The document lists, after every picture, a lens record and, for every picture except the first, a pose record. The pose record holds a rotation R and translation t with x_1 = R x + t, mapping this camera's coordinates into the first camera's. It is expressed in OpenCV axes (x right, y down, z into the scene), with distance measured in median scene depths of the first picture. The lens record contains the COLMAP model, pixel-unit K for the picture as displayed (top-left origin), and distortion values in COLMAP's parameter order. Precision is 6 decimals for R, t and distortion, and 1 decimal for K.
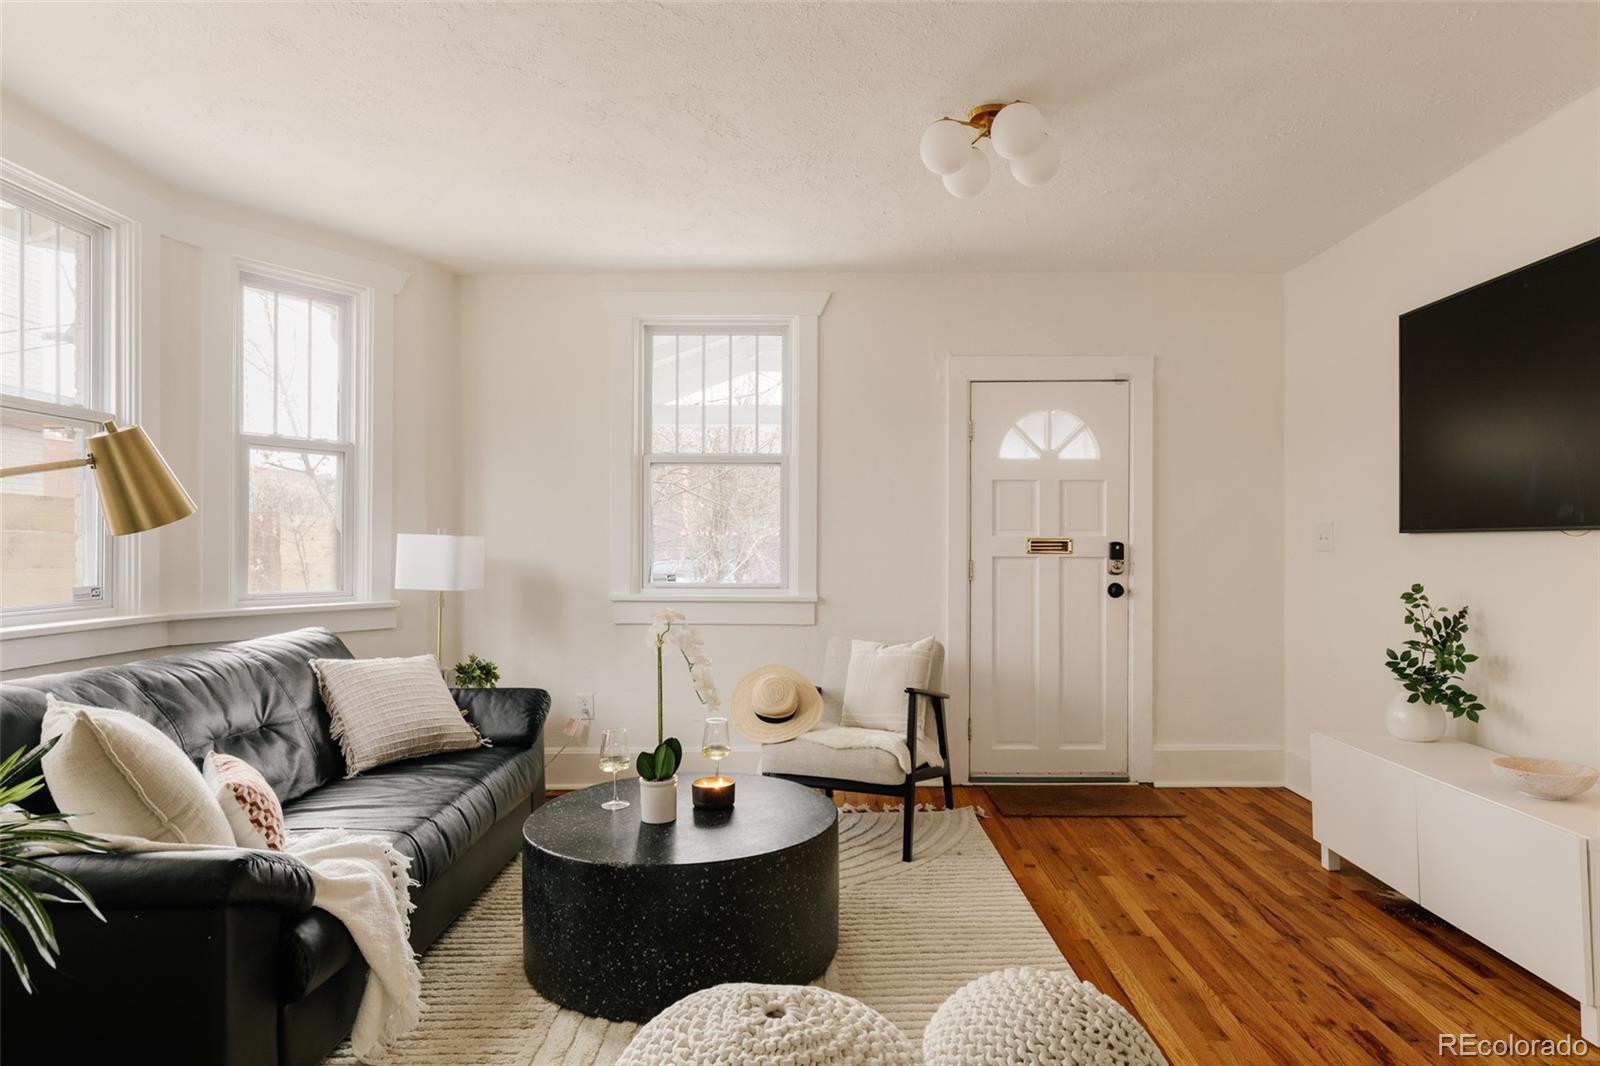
lens RADIAL K [[897.9, 0, 804.8], [0, 897.9, 554.9], [0, 0, 1]] dist [-0.001011, -0.000762]
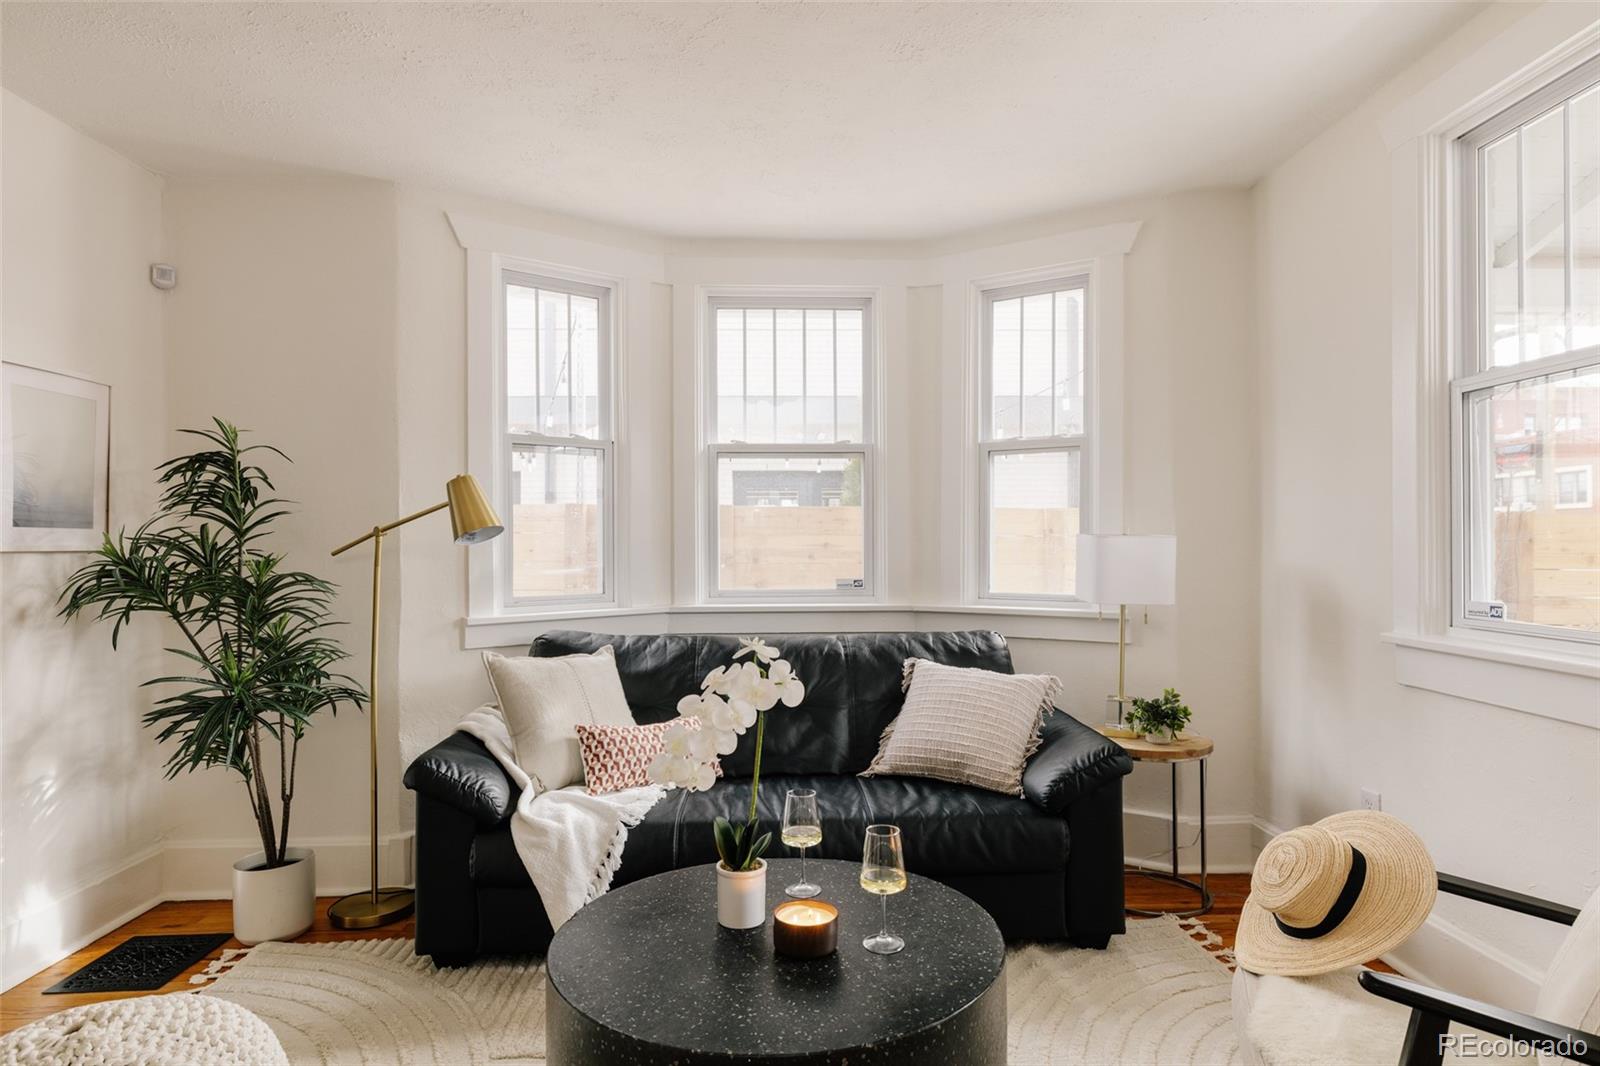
lens RADIAL K [[918.8, 0, 814.9], [0, 918.8, 546.7], [0, 0, 1]] dist [0.036665, -0.000042]
pose [[0.048461, 0.018437, -0.998655, 0.508346], [0.000576, 0.999829, 0.018486, -0.034754], [0.998825, -0.001471, 0.048442, 0.818132]]
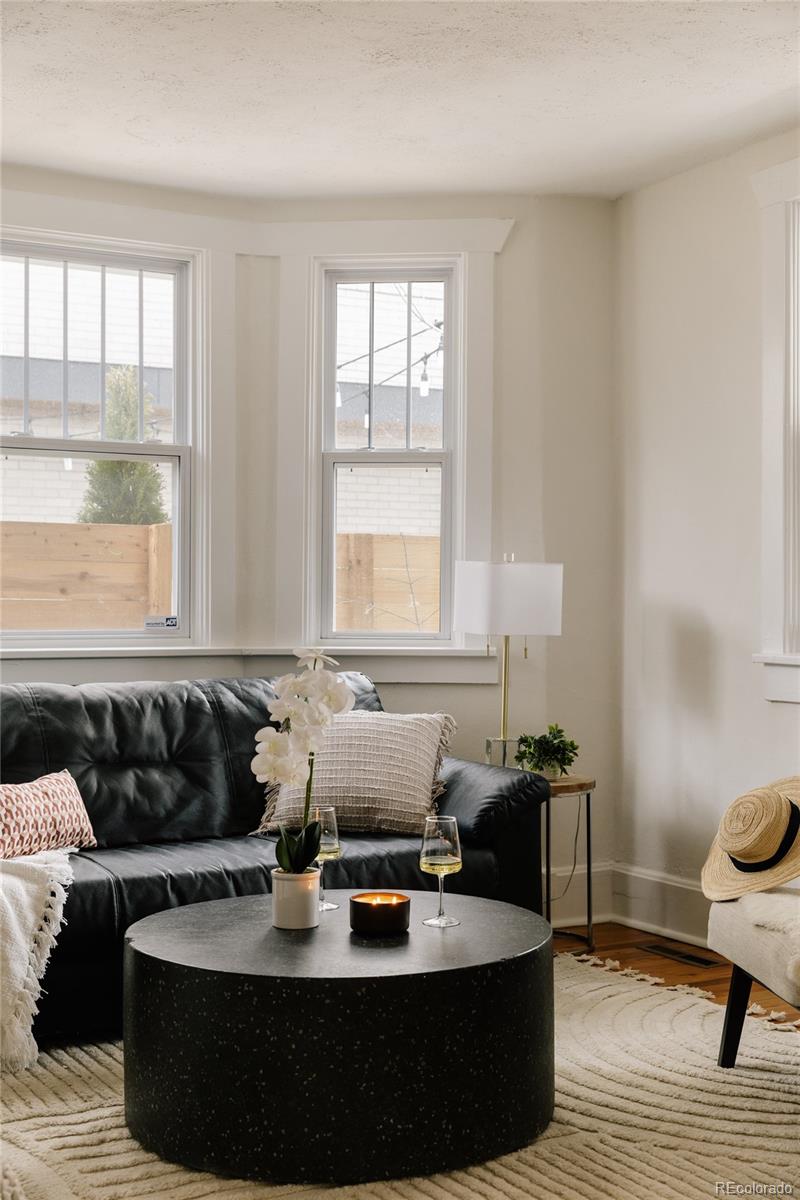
lens RADIAL K [[1679.2, 0, 400.0], [0, 1679.2, 600.0], [0, 0, 1]] dist [0.135987, 0.022330]
pose [[0.494661, 0.013084, -0.868987, 0.952915], [-0.010285, 0.999905, 0.009200, -0.004380], [0.869025, 0.004387, 0.494749, 0.256332]]
